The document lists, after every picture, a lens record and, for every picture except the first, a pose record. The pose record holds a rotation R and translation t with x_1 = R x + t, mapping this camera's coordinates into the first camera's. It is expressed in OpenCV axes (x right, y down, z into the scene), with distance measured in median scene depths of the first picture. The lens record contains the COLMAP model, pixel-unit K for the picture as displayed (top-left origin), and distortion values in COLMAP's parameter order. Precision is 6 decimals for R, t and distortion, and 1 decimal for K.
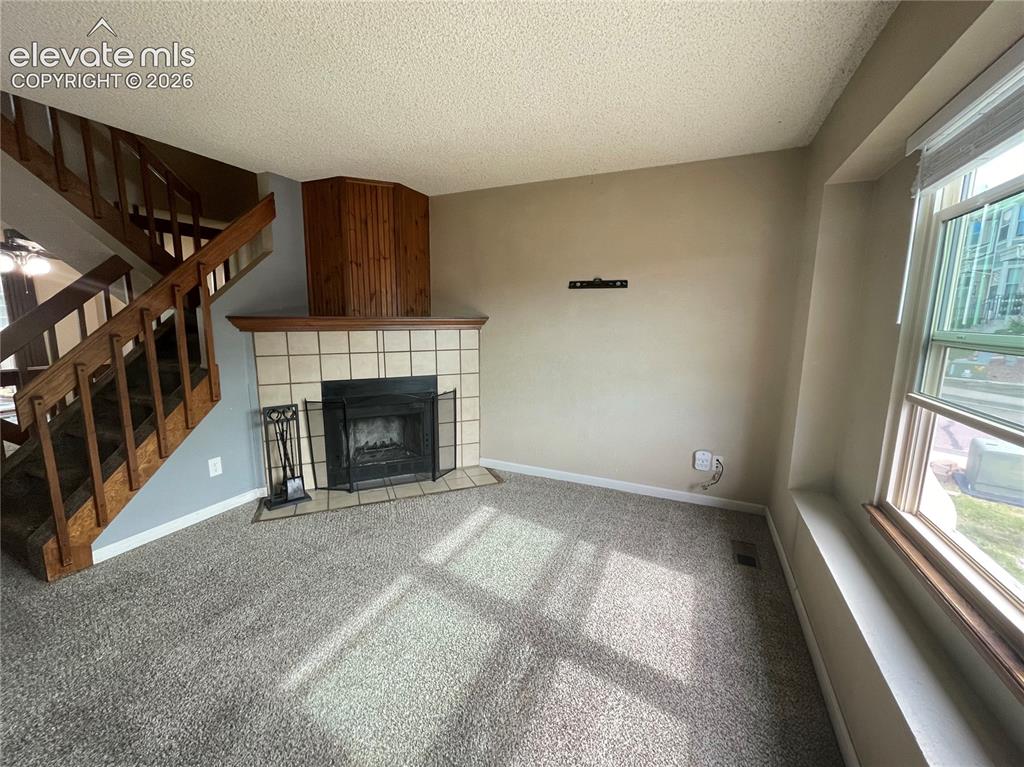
lens RADIAL K [[416.2, 0, 512.3], [0, 416.2, 382.3], [0, 0, 1]] dist [-0.004963, 0.000050]
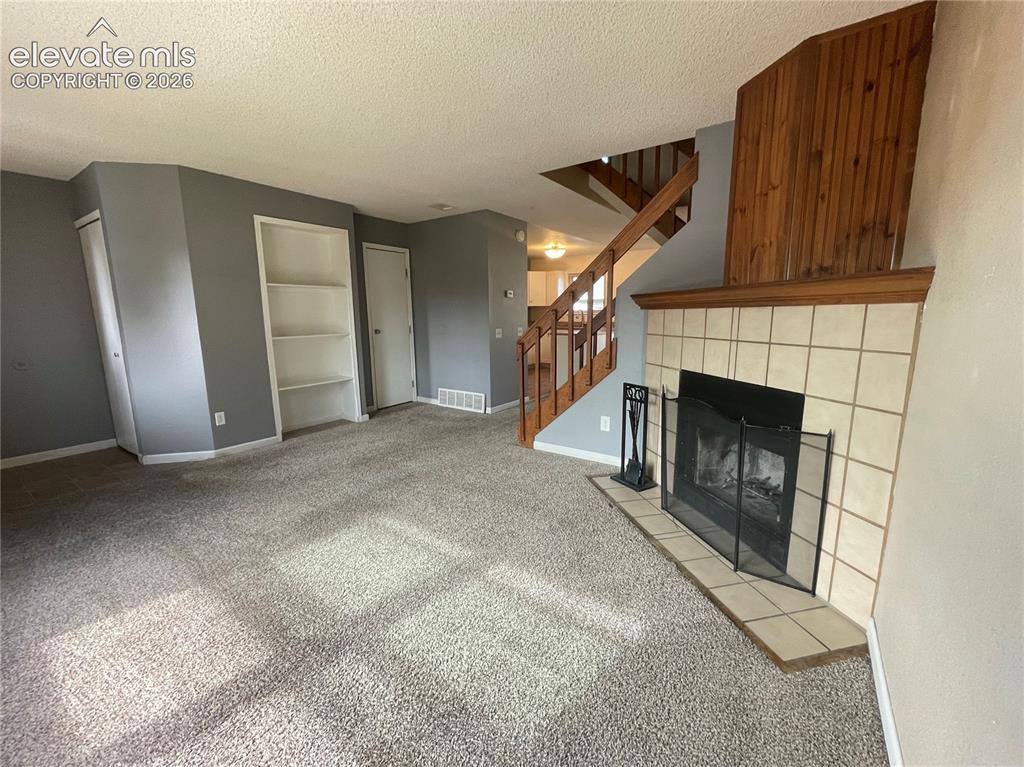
lens RADIAL K [[416.2, 0, 512.3], [0, 416.2, 382.3], [0, 0, 1]] dist [-0.004963, 0.000050]
pose [[-0.185158, 0.156410, -0.970182, 0.408529], [-0.143131, 0.972432, 0.184089, -0.080728], [0.972230, 0.172948, -0.157666, 0.792551]]
